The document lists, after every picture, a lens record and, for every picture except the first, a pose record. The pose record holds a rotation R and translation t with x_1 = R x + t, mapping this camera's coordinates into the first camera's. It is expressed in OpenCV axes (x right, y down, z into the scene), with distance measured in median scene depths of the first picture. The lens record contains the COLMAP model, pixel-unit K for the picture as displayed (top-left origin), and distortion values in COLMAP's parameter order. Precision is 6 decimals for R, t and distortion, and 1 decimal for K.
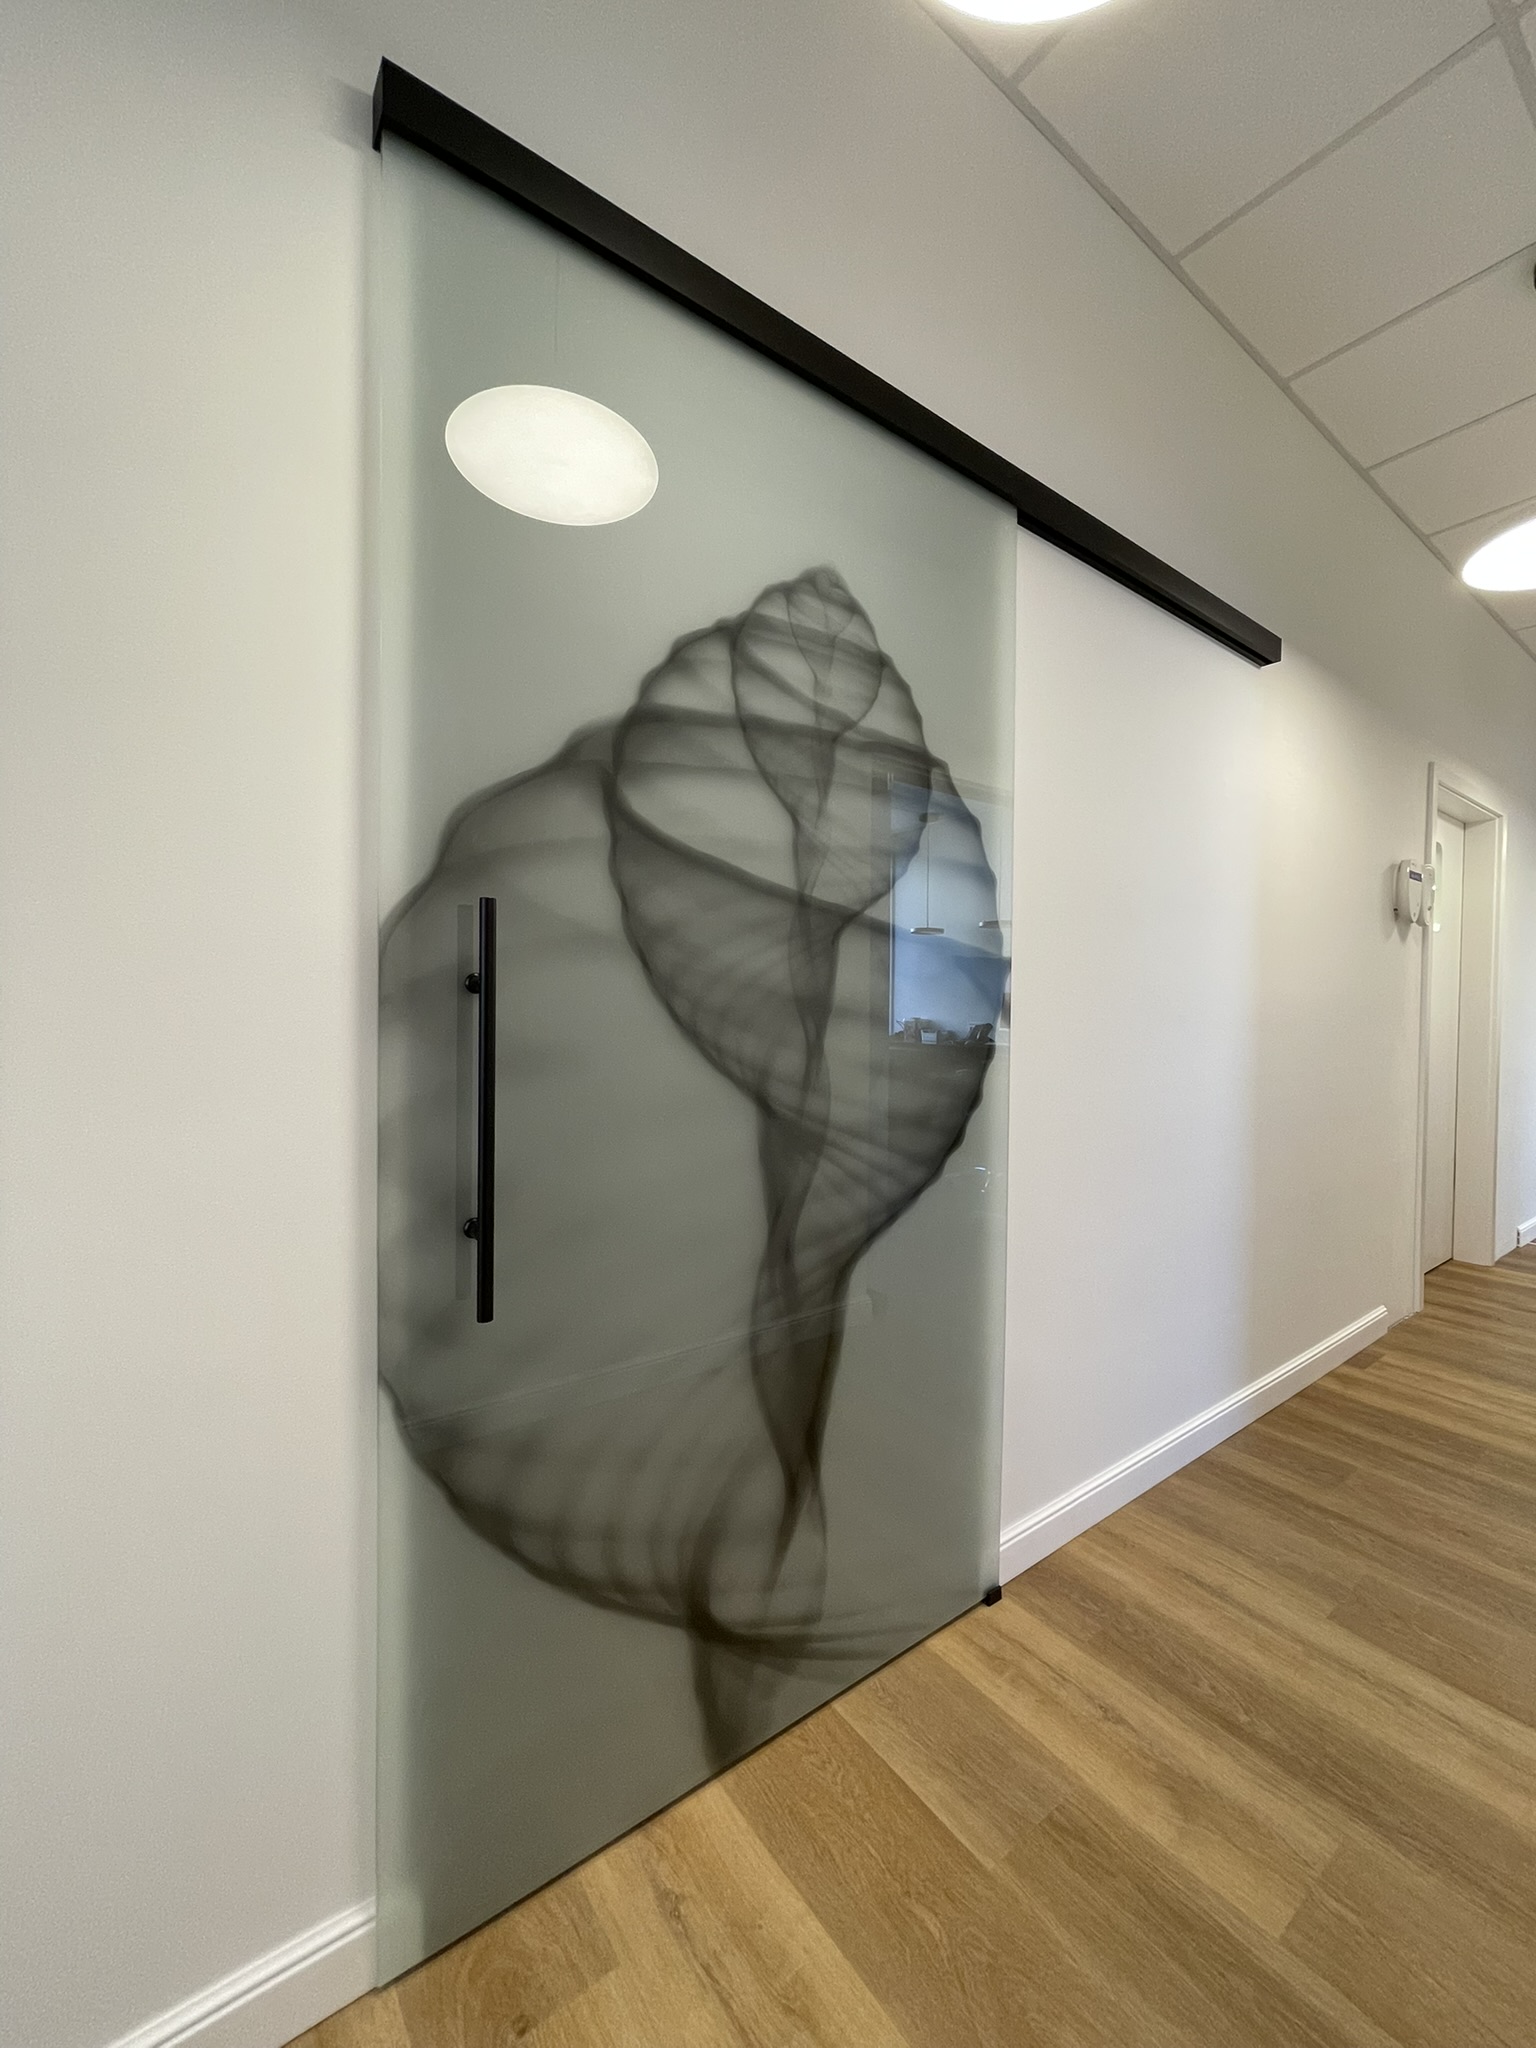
lens RADIAL K [[820.9, 0, 768.0], [0, 820.9, 1024.0], [0, 0, 1]] dist [-0.000648, -0.000174]
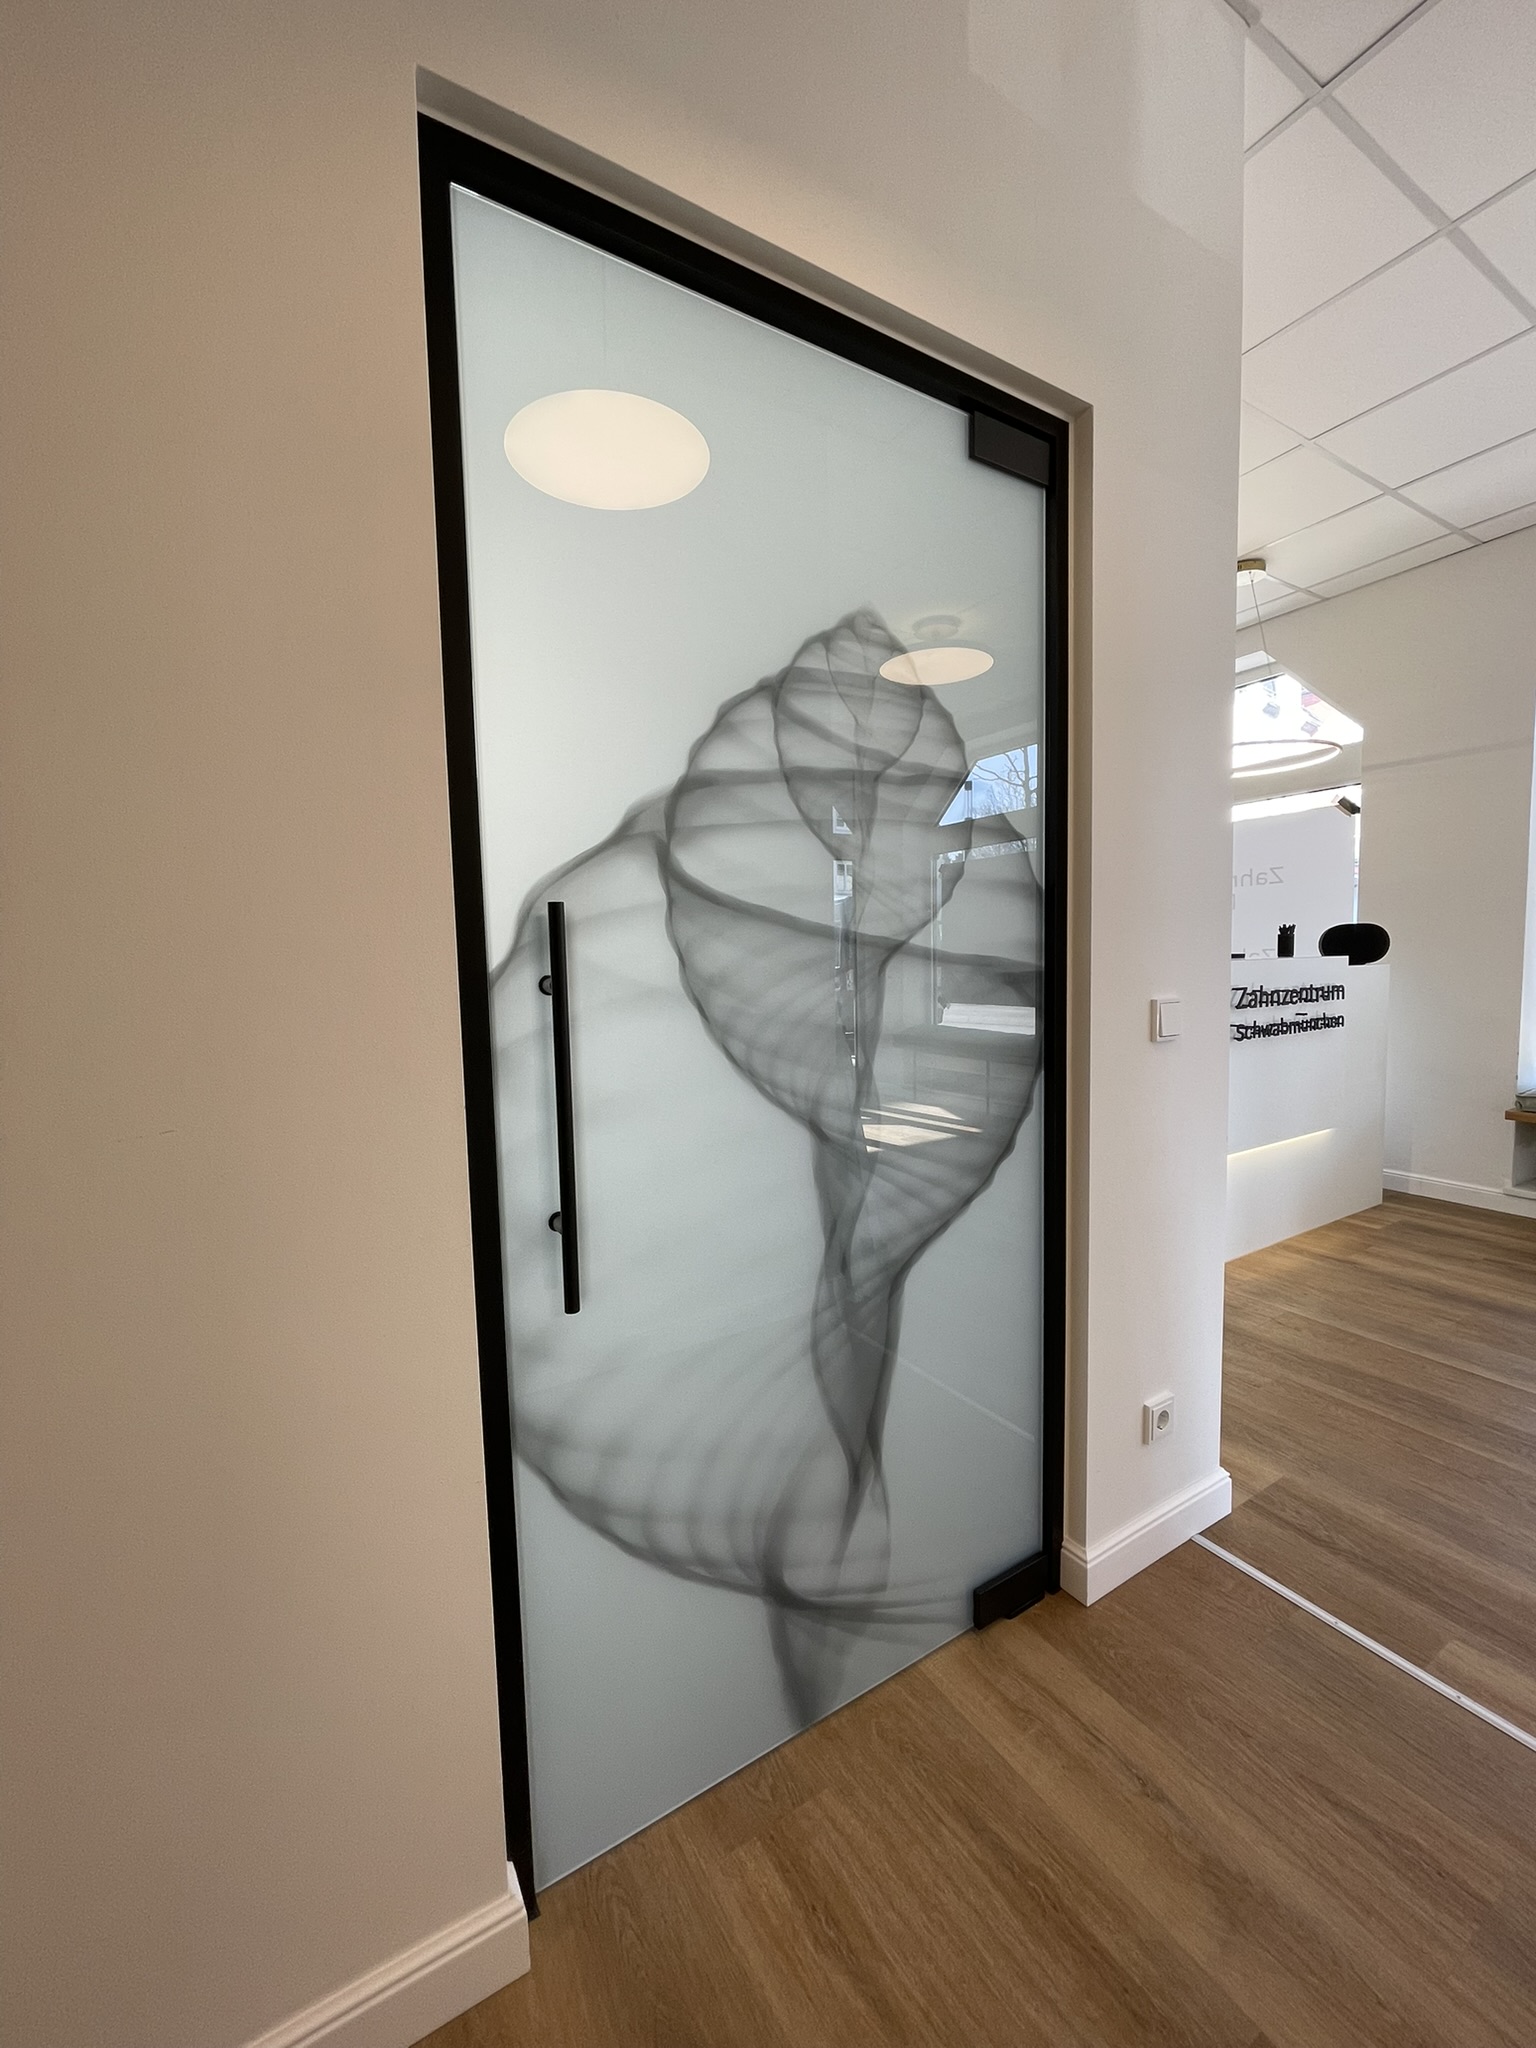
lens RADIAL K [[820.9, 0, 768.0], [0, 820.9, 1024.0], [0, 0, 1]] dist [-0.000648, -0.000174]
pose [[0.995360, -0.028503, -0.091897, 0.031641], [0.033610, 0.997947, 0.054514, -0.099826], [0.090155, -0.057350, 0.994275, -0.066247]]
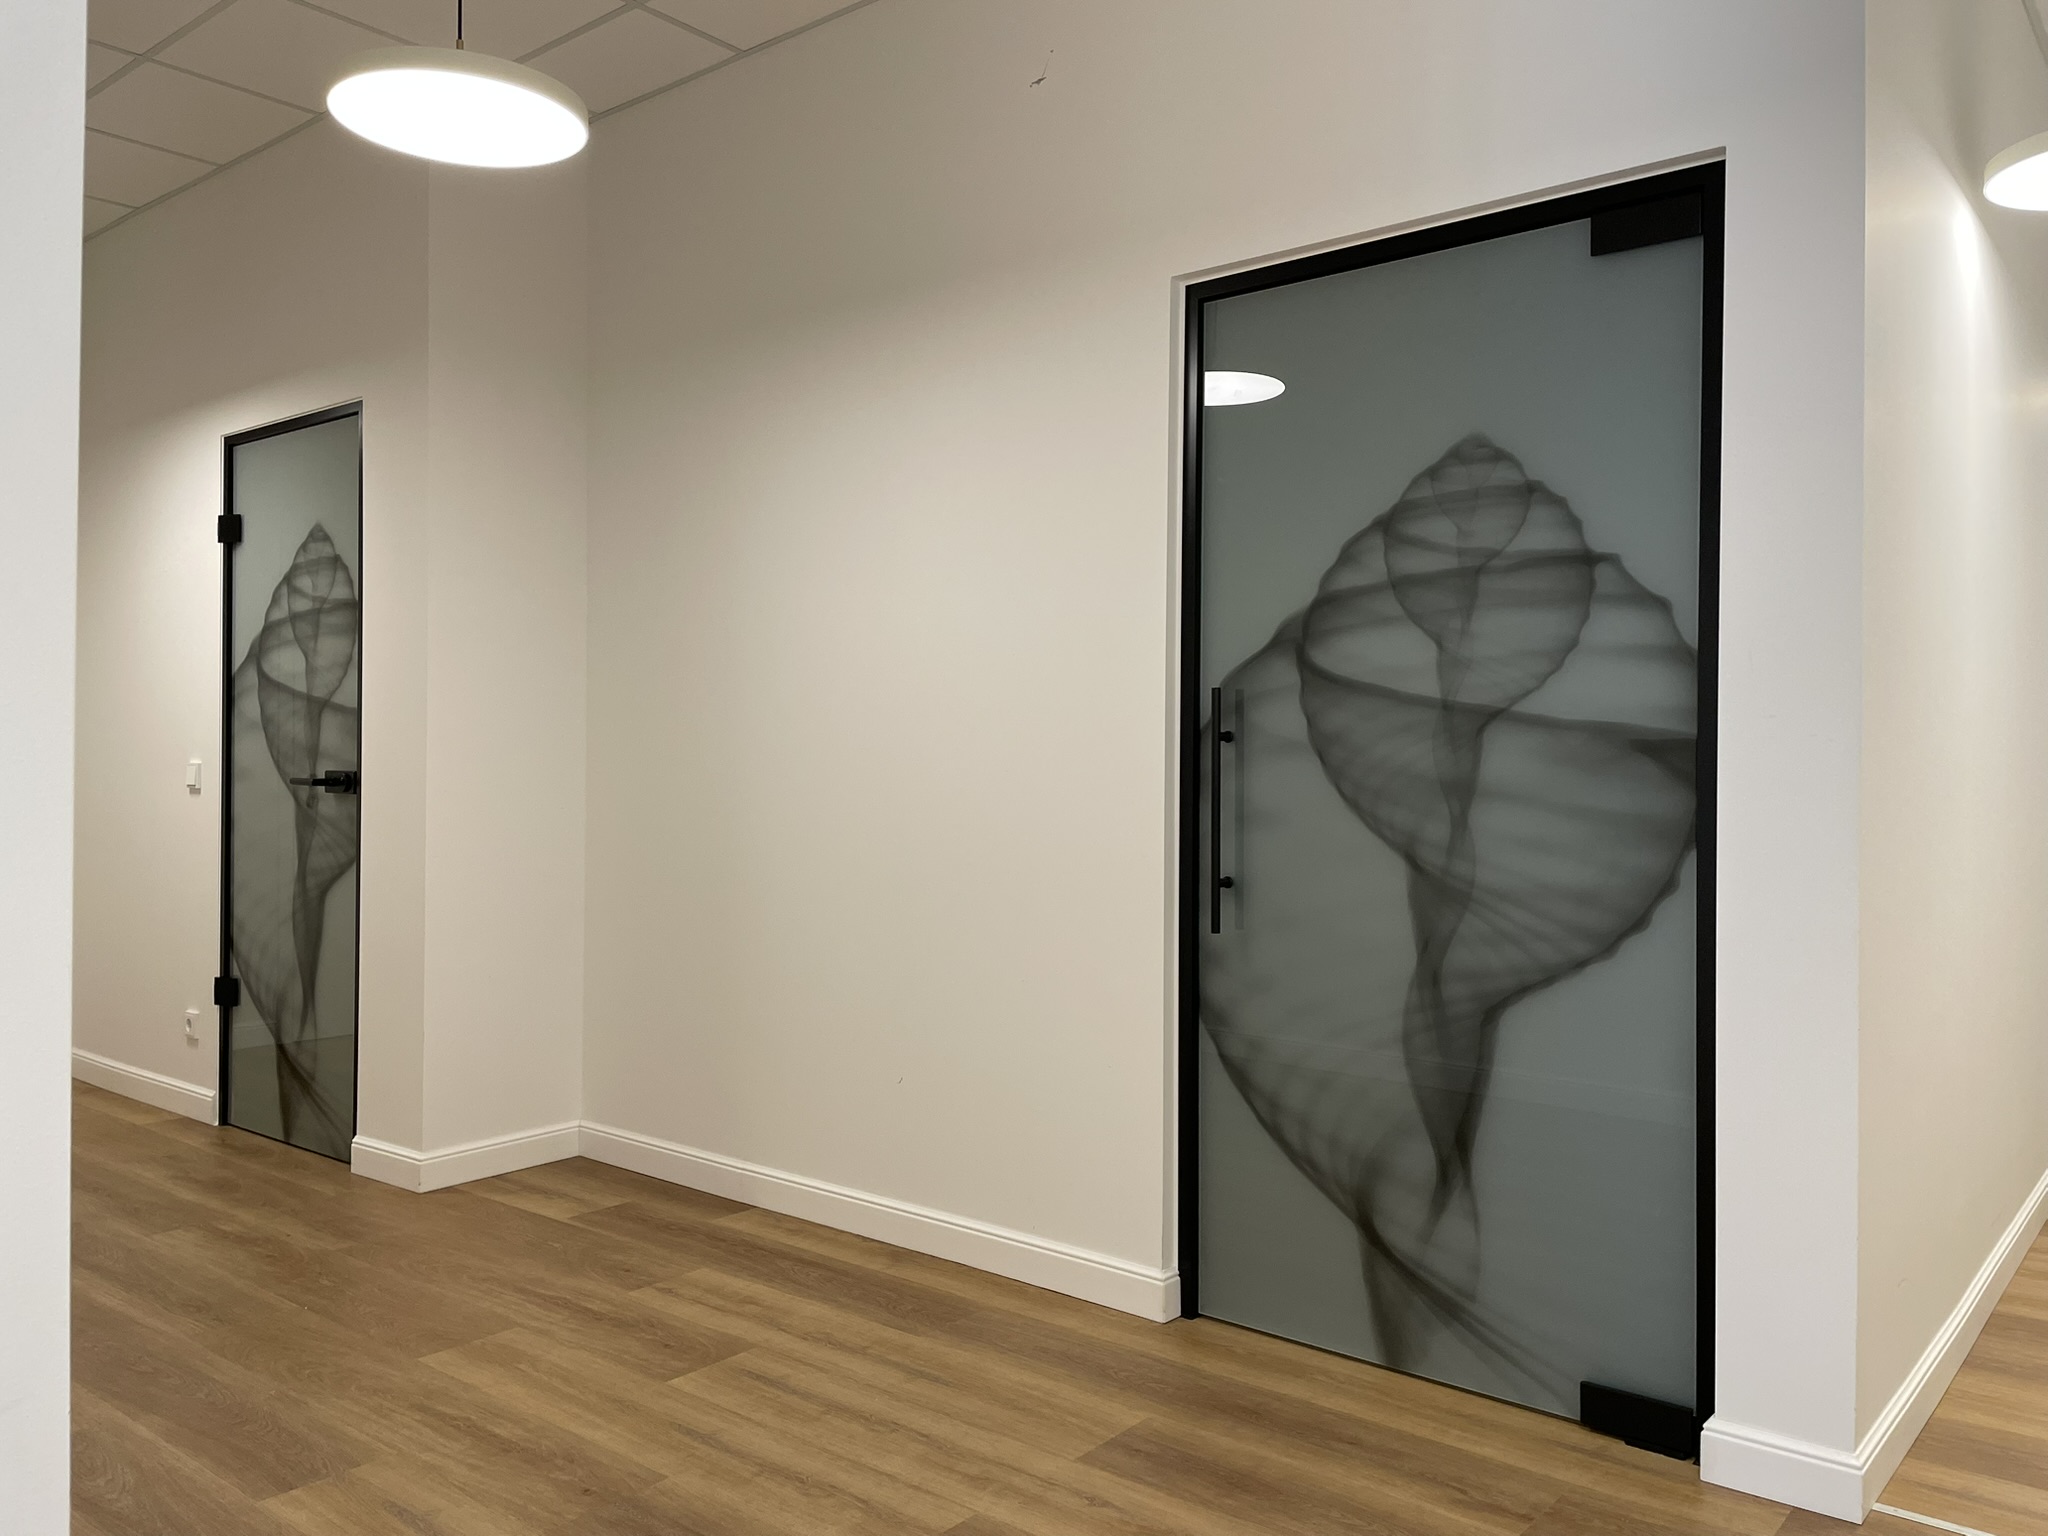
lens RADIAL K [[1543.0, 0, 1025.9], [0, 1543.0, 755.6], [0, 0, 1]] dist [0.052858, 0.000311]
pose [[0.241109, -0.010780, -0.970438, 2.232580], [-0.023763, 0.999573, -0.017007, -0.015906], [0.970207, 0.027161, 0.240750, -0.213989]]
